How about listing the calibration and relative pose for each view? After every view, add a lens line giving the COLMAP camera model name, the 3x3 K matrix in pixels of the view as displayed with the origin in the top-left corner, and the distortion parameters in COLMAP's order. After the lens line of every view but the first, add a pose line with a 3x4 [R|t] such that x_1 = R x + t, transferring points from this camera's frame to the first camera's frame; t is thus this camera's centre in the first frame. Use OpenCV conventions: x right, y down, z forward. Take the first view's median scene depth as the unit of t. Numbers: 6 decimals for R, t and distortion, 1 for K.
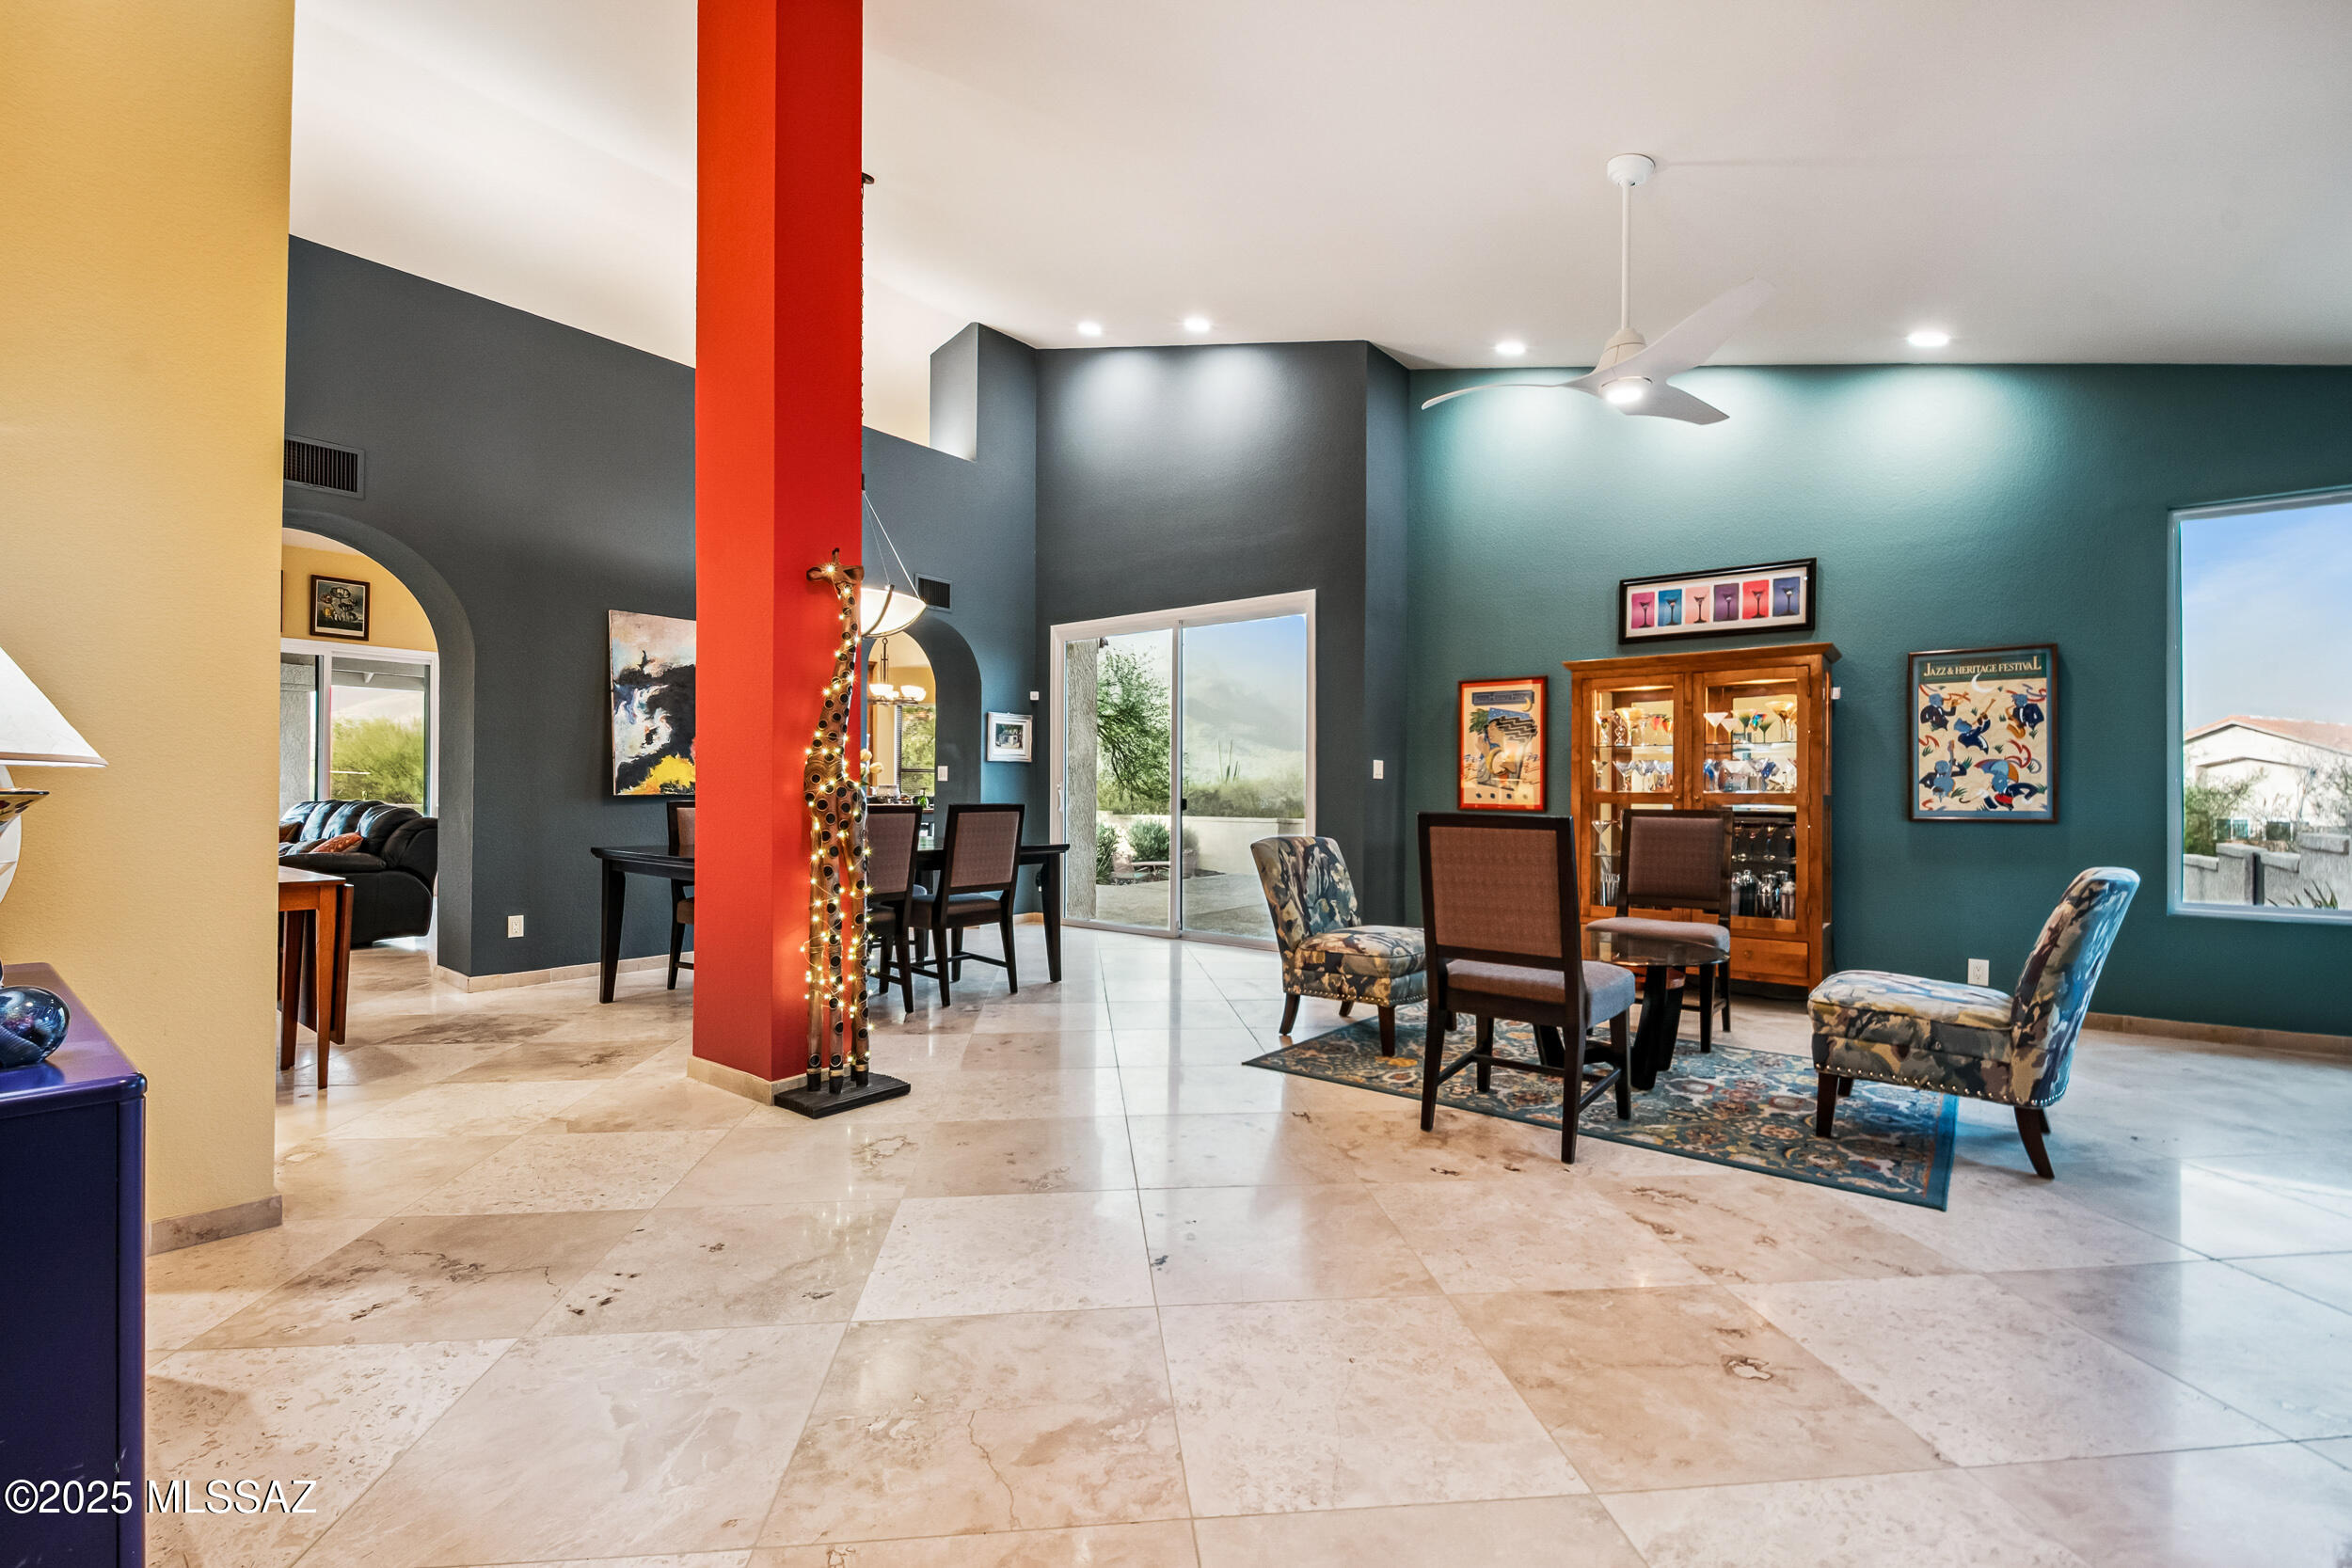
lens RADIAL K [[1012.9, 0, 1175.7], [0, 1012.9, 793.8], [0, 0, 1]] dist [0.036966, -0.026258]
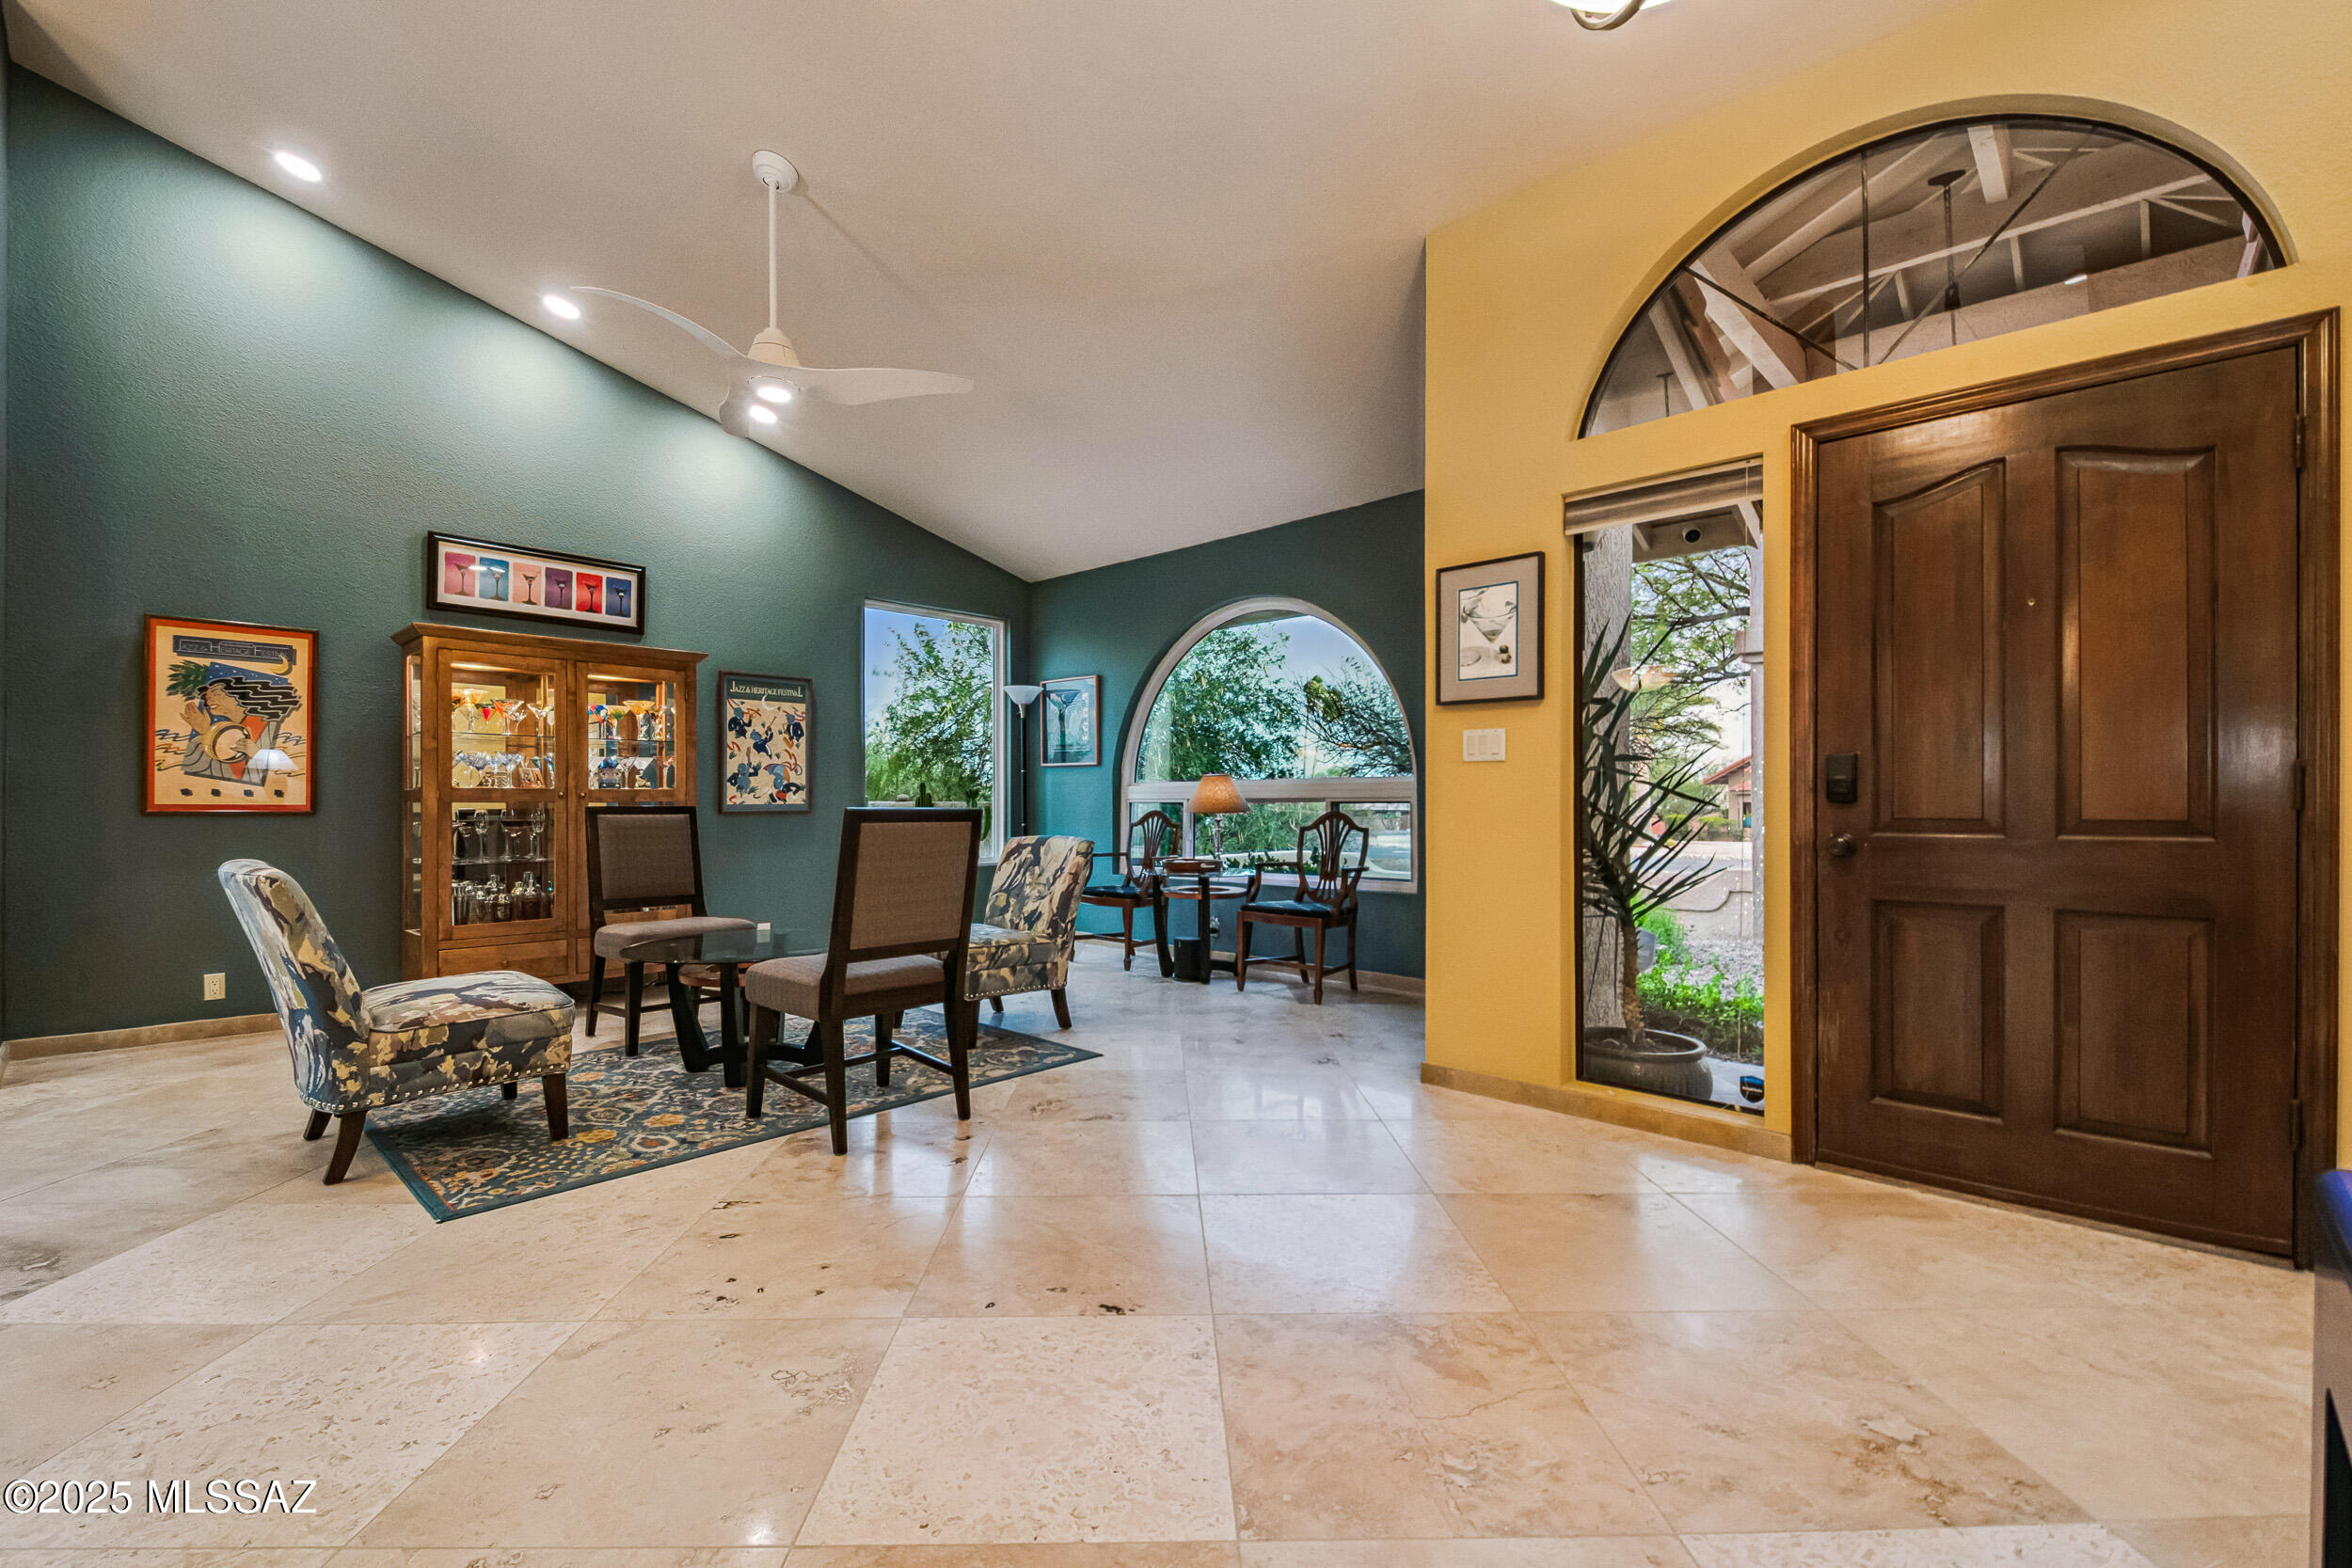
lens RADIAL K [[1012.9, 0, 1175.7], [0, 1012.9, 793.8], [0, 0, 1]] dist [0.036966, -0.026258]
pose [[0.081383, 0.000346, 0.996683, -0.410992], [0.000180, 1.000000, -0.000362, 0.004091], [-0.996683, 0.000209, 0.081383, 0.398498]]
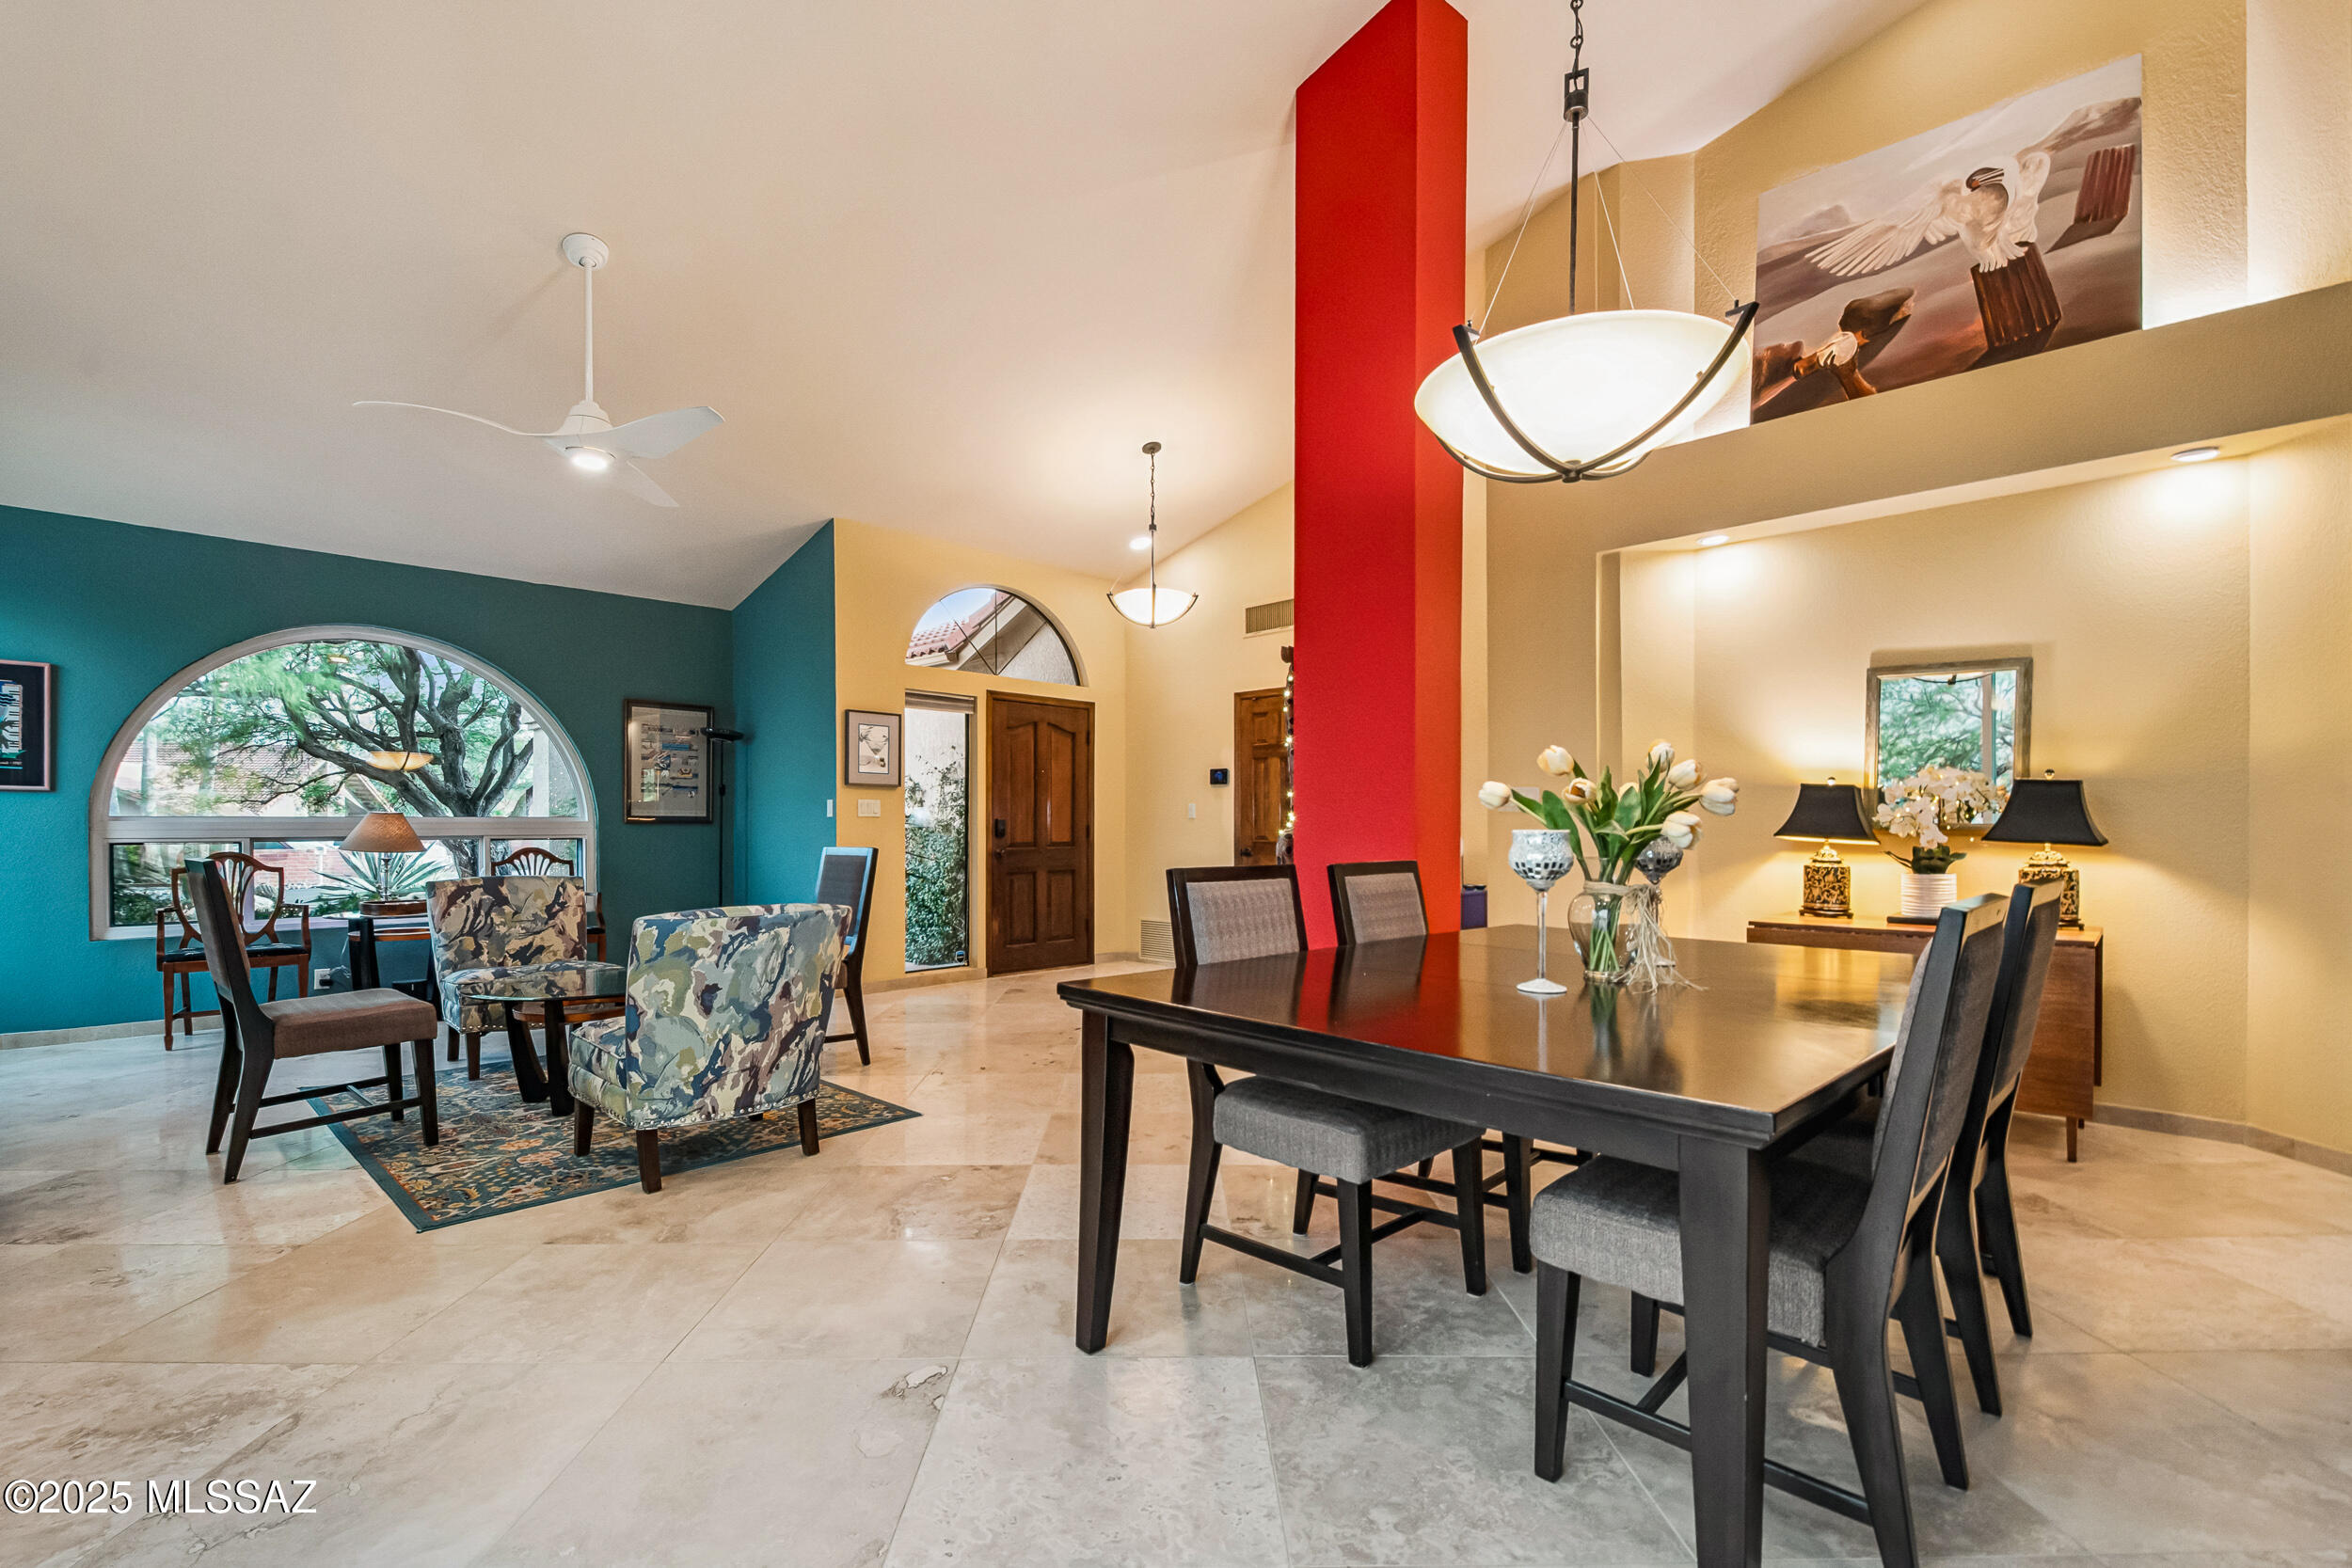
lens RADIAL K [[1035.8, 0, 1174.2], [0, 1035.8, 827.7], [0, 0, 1]] dist [0.010851, -0.008201]
pose [[-0.996328, -0.006577, 0.085363, -0.204607], [-0.006358, 0.999976, 0.002829, -0.010857], [-0.085379, 0.002275, -0.996346, 1.554066]]
